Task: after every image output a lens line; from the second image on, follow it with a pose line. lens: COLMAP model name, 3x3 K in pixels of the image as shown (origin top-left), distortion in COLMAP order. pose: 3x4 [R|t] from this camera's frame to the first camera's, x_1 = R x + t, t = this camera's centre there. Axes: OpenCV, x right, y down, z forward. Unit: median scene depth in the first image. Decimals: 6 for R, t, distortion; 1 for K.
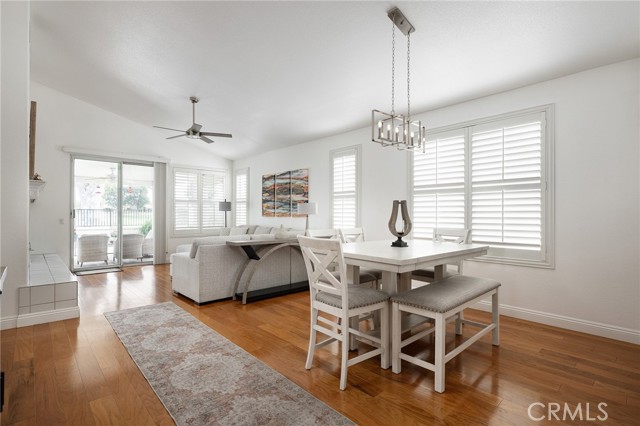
lens RADIAL K [[308.8, 0, 322.9], [0, 308.8, 213.3], [0, 0, 1]] dist [-0.019546, 0.000388]
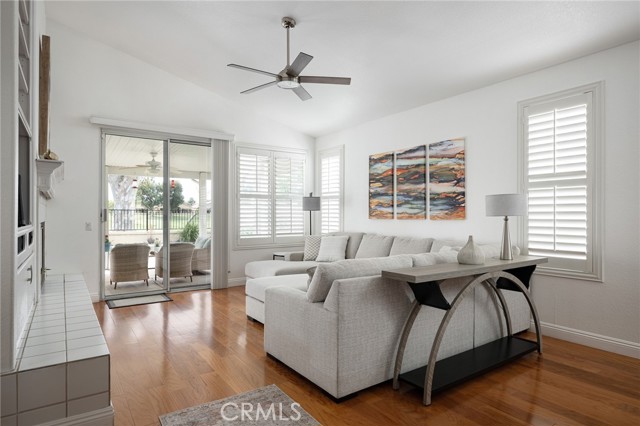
lens RADIAL K [[367.2, 0, 320.2], [0, 367.2, 214.1], [0, 0, 1]] dist [-0.020515, -0.002524]
pose [[0.987901, -0.002101, -0.155071, -0.185249], [0.002170, 0.999998, 0.000279, -0.000181], [0.155070, -0.000612, 0.987903, 0.231211]]
